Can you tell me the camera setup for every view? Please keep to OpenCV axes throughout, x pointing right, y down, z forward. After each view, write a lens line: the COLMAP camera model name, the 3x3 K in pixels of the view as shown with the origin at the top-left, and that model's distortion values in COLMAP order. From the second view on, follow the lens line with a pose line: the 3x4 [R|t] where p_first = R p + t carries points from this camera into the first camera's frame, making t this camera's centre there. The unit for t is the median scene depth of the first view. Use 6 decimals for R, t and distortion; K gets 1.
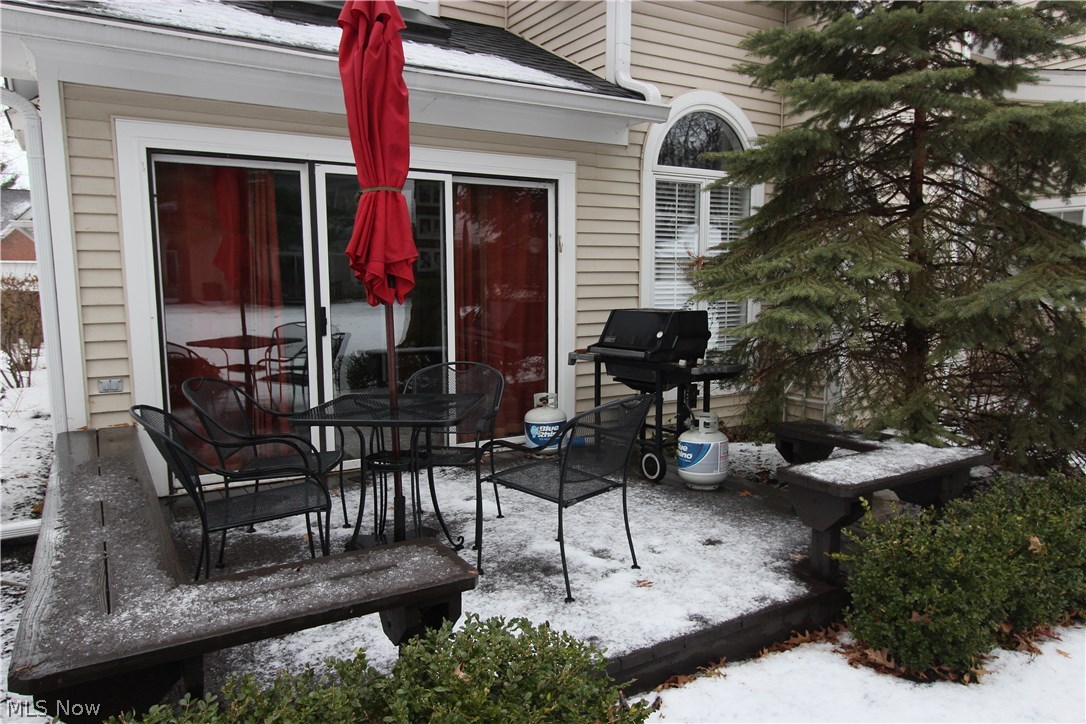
lens RADIAL K [[742.8, 0, 542.9], [0, 742.8, 366.6], [0, 0, 1]] dist [0.002510, 0.001437]
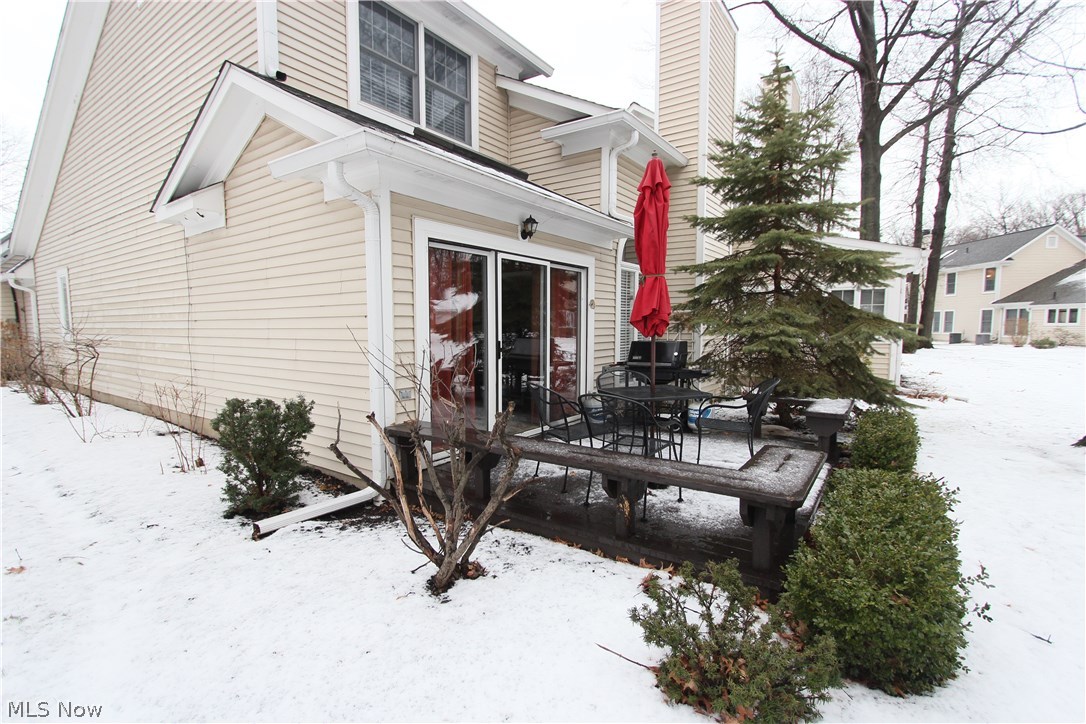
lens RADIAL K [[508.2, 0, 541.8], [0, 508.2, 360.6], [0, 0, 1]] dist [-0.006557, -0.000566]
pose [[0.914802, -0.024180, 0.403177, -0.635123], [0.044857, 0.998114, -0.041918, 0.011690], [-0.401403, 0.056432, 0.914161, -0.031945]]
